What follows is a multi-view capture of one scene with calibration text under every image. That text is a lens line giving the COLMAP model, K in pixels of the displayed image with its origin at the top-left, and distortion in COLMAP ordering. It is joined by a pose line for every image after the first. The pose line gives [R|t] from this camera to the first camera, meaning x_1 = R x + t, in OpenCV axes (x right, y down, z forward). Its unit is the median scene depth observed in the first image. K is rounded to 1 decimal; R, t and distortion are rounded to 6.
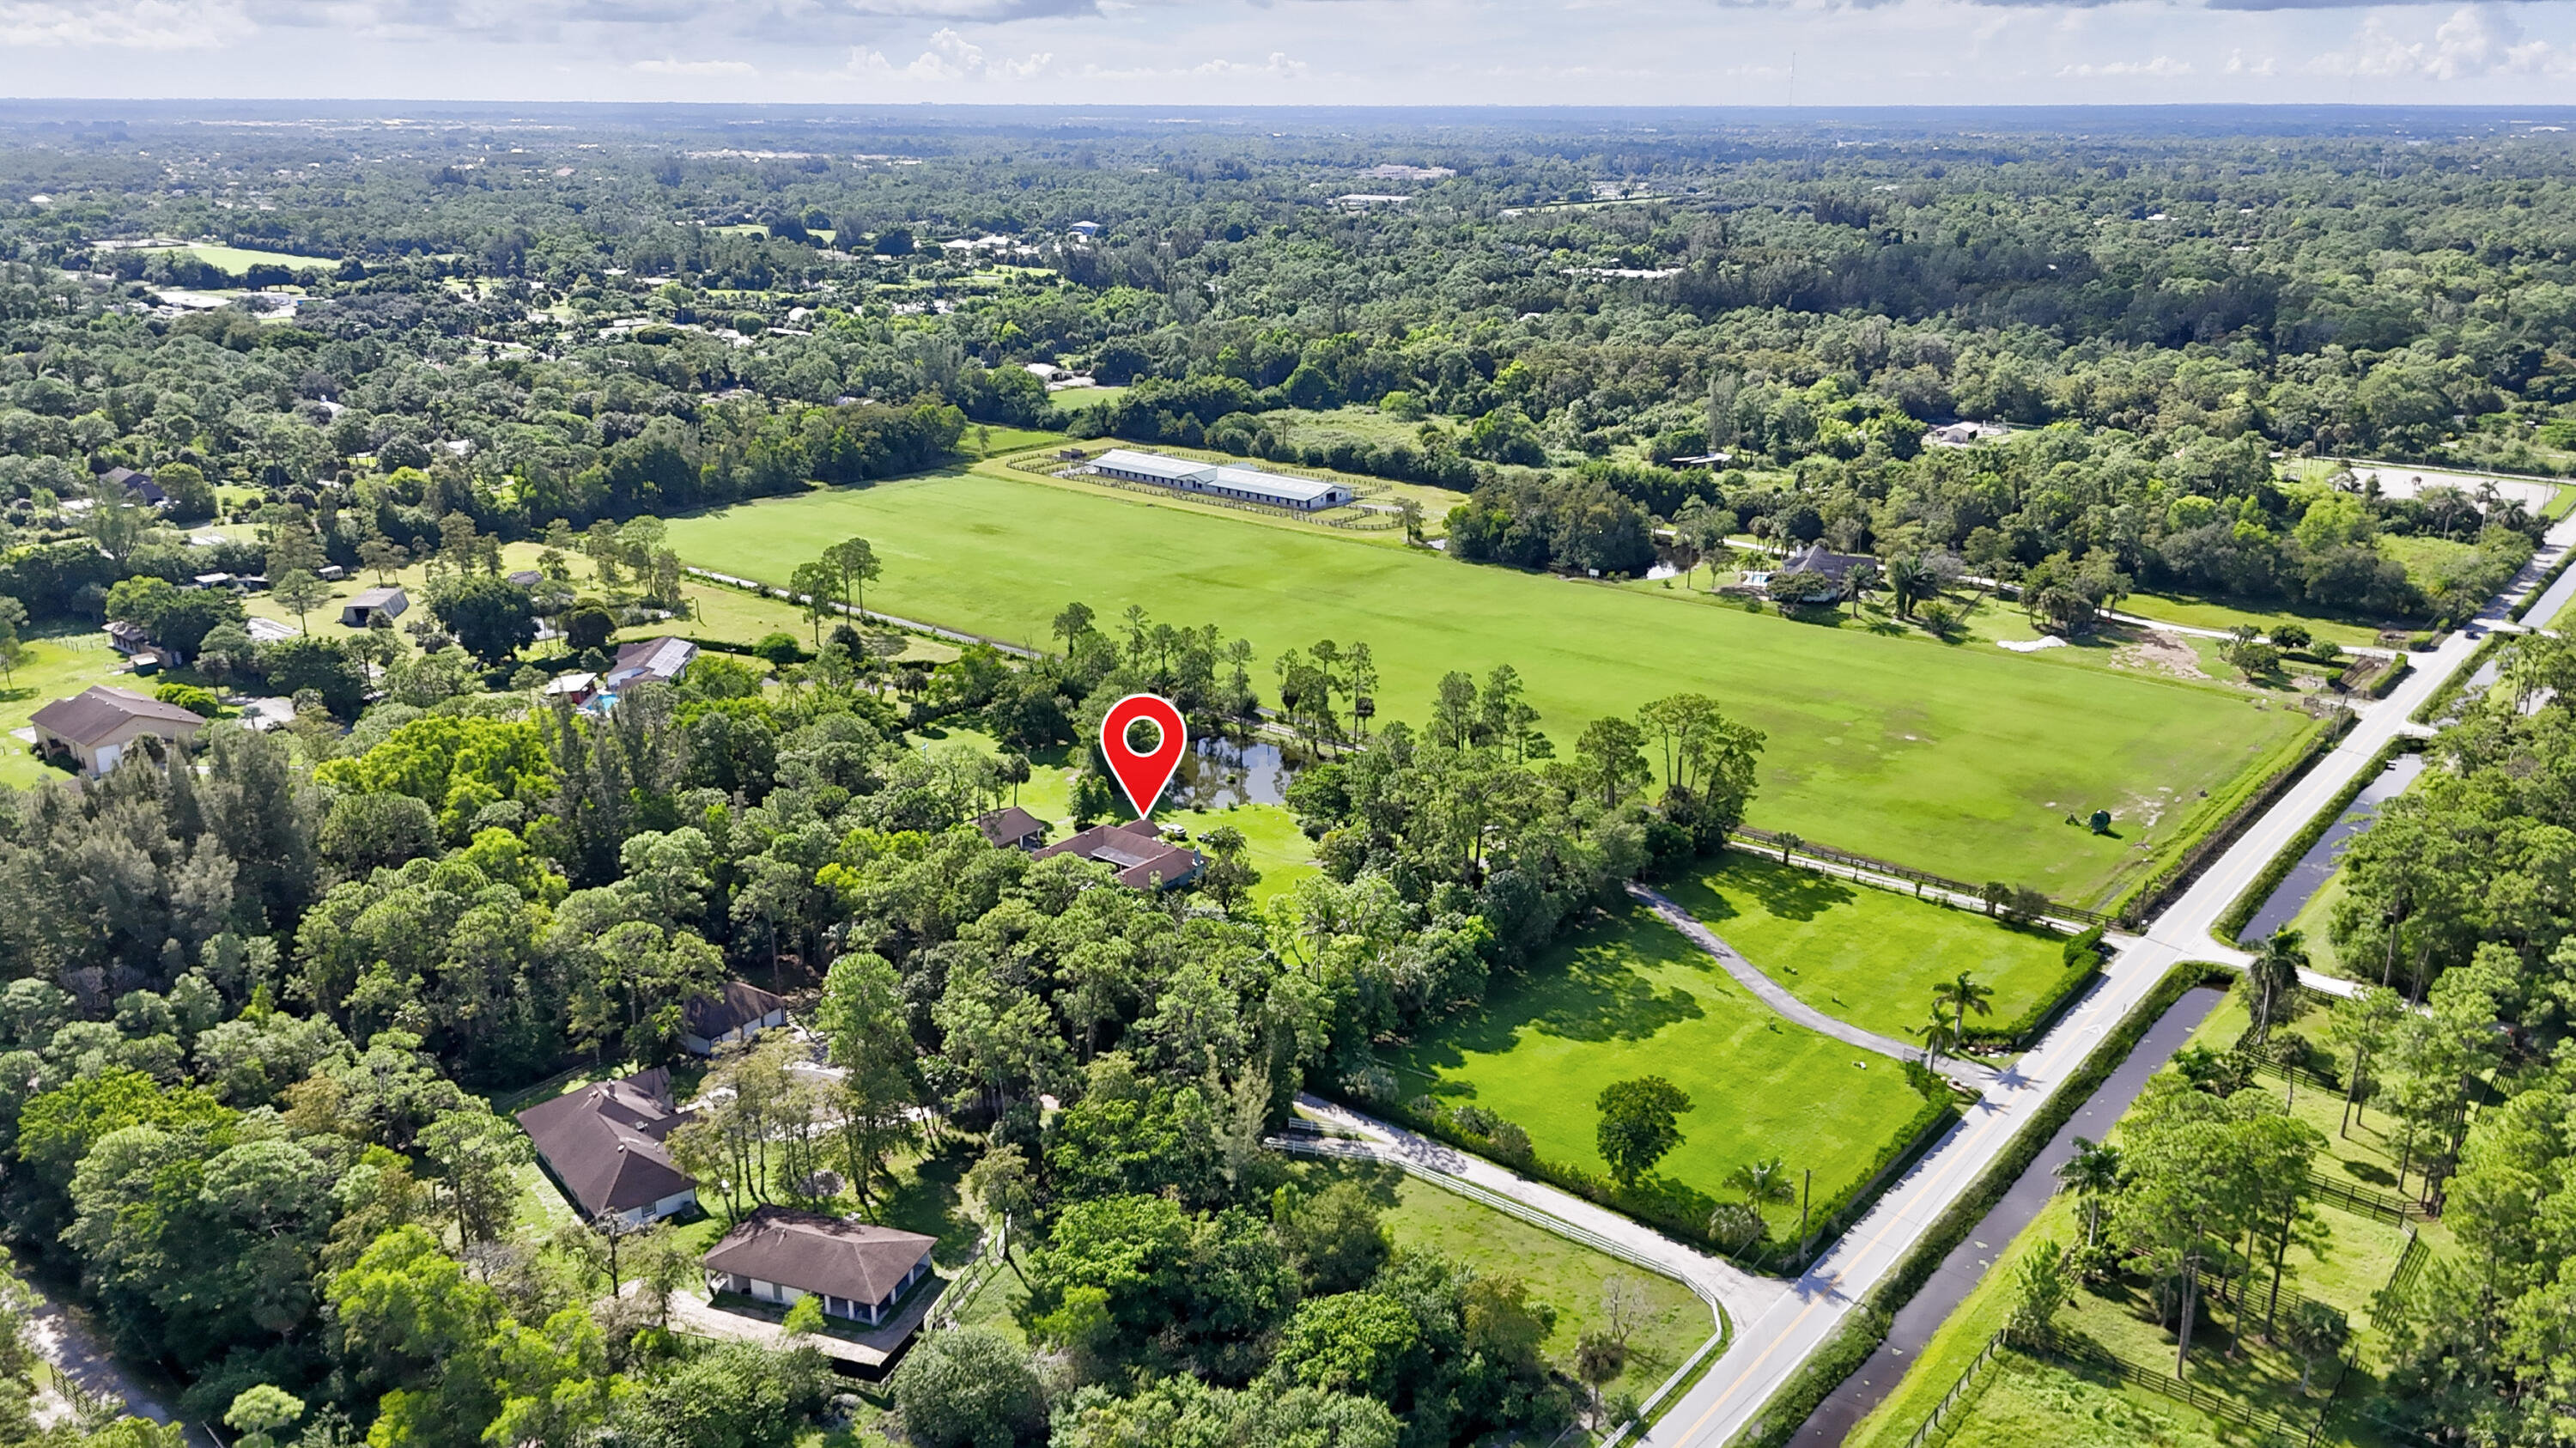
lens RADIAL K [[1904.8, 0, 1285.5], [0, 1904.8, 726.6], [0, 0, 1]] dist [0.031467, -0.003888]
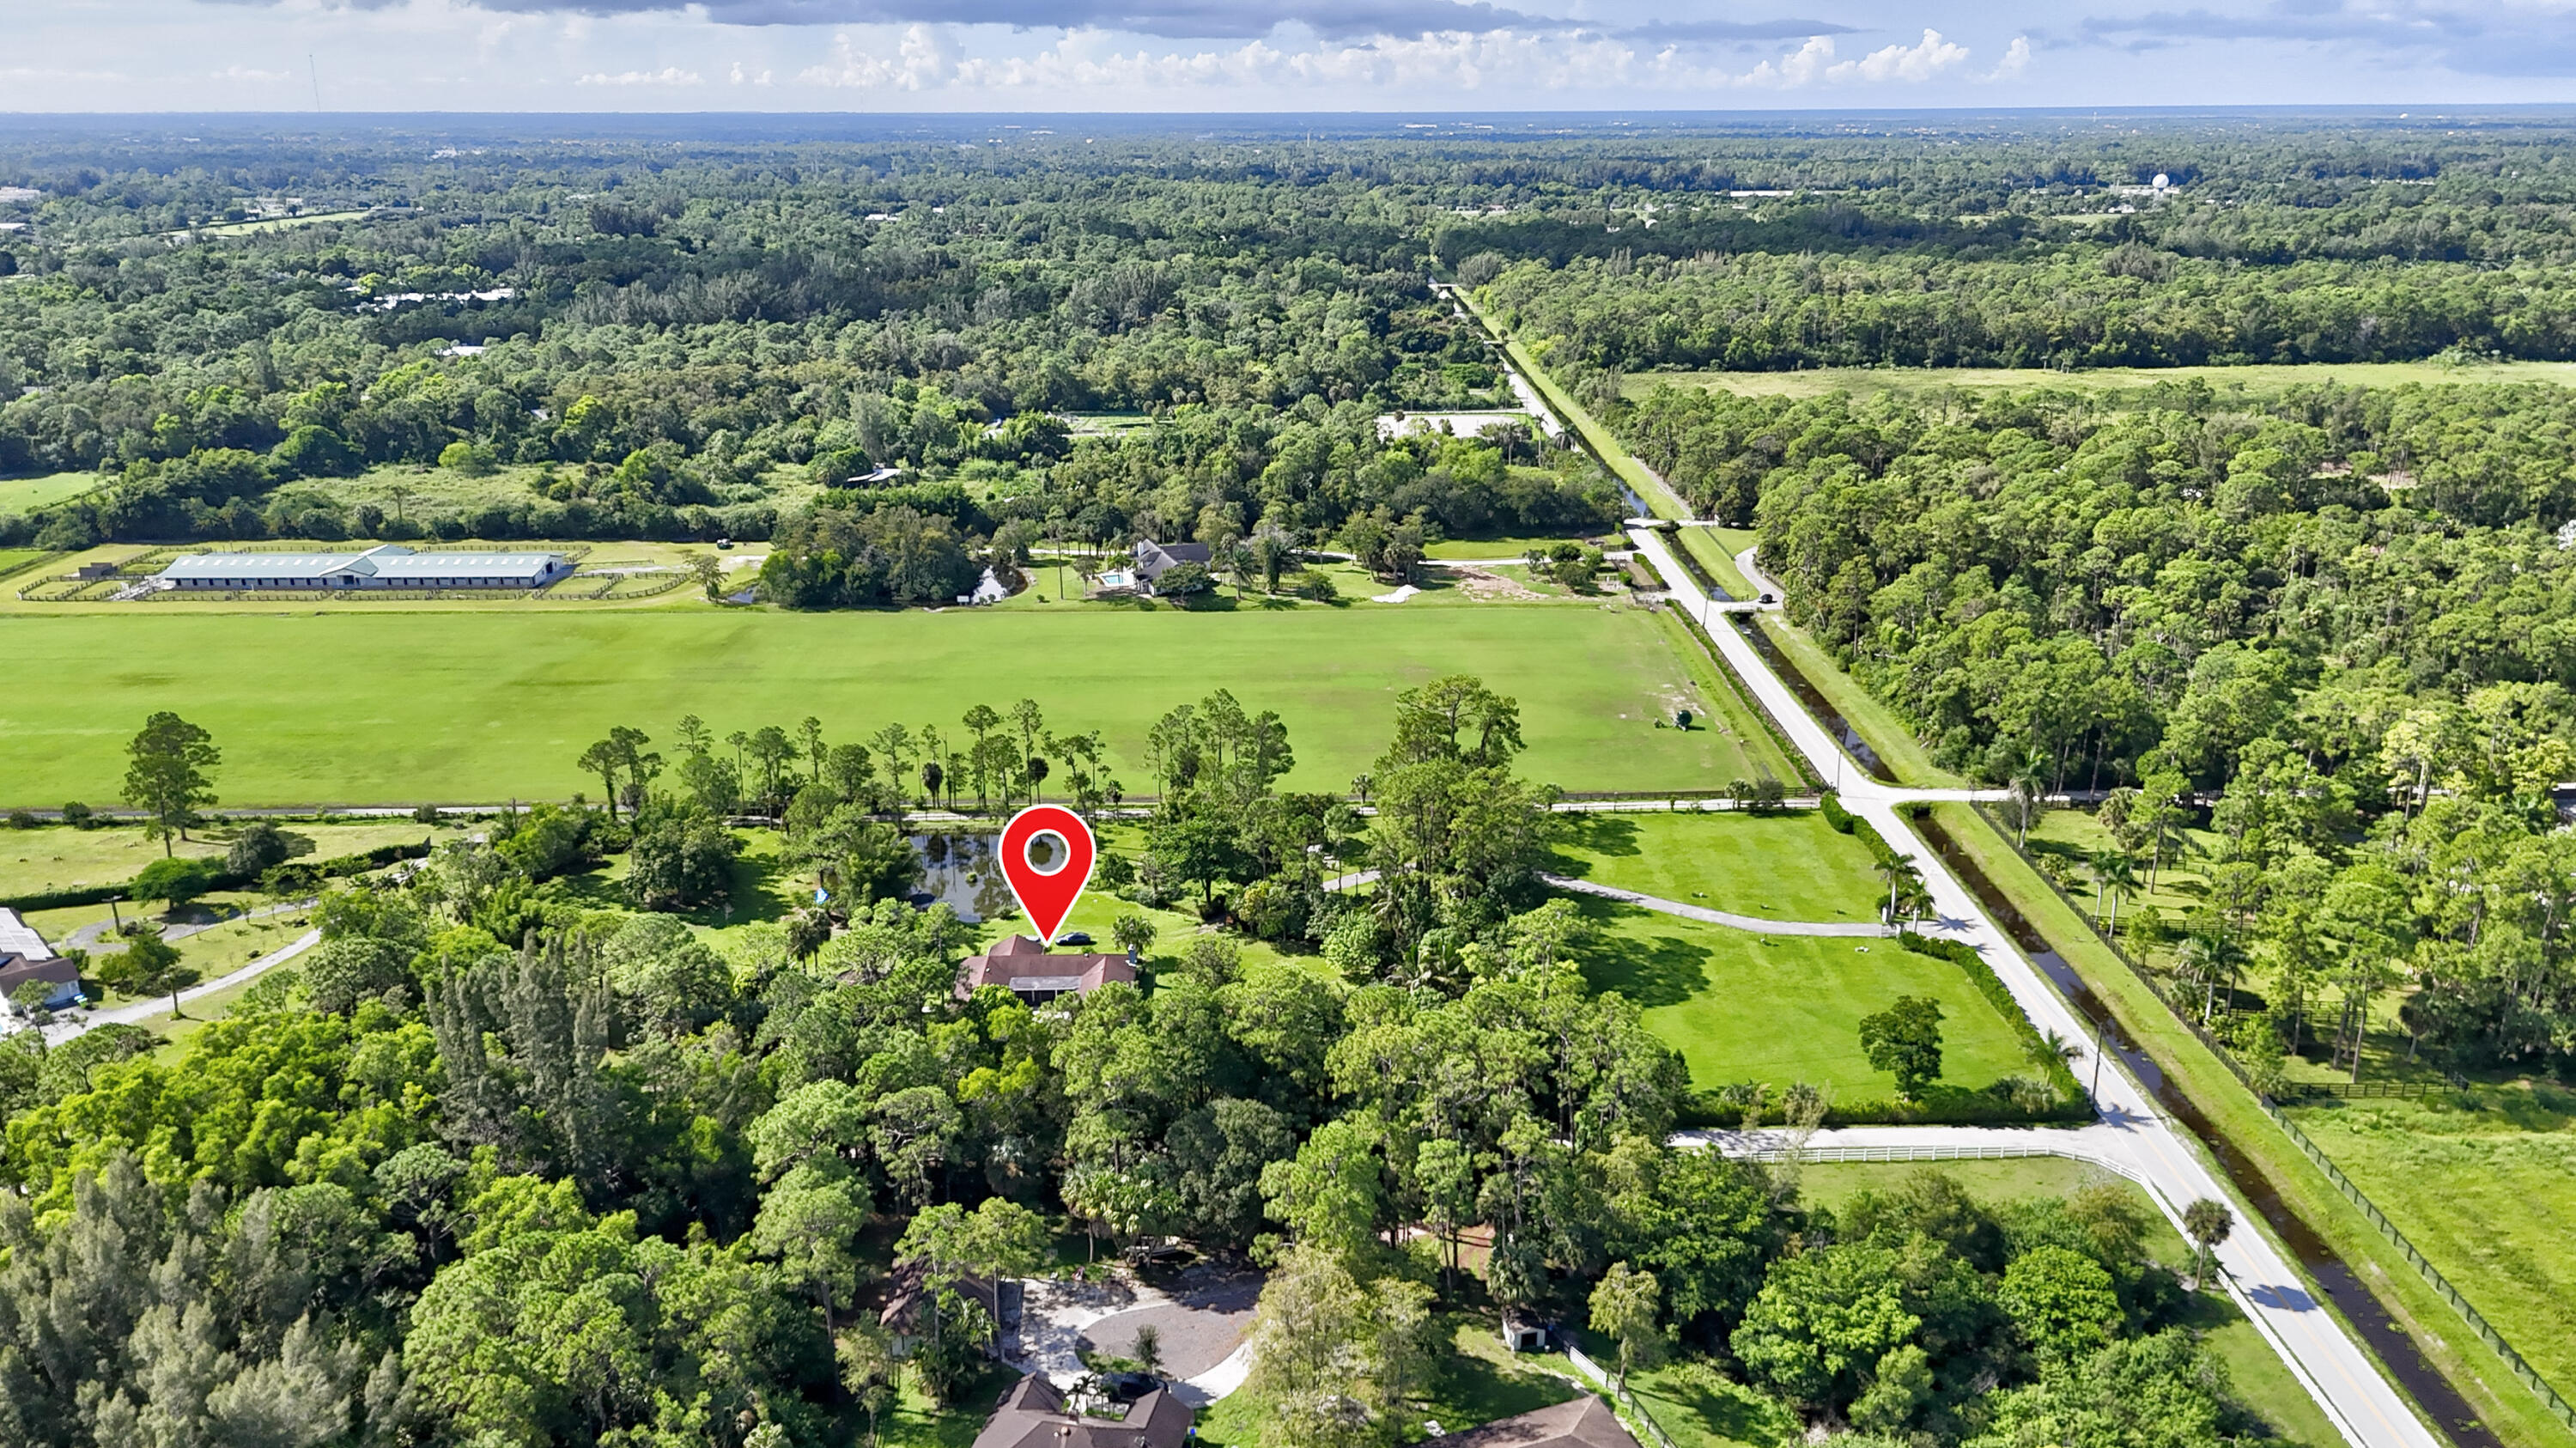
lens RADIAL K [[1904.8, 0, 1284.1], [0, 1904.8, 720.7], [0, 0, 1]] dist [0.031467, -0.003888]
pose [[0.760250, -0.200945, 0.617772, -0.397137], [0.204886, 0.976590, 0.065520, -0.063400], [-0.616476, 0.076761, 0.783623, 0.192577]]
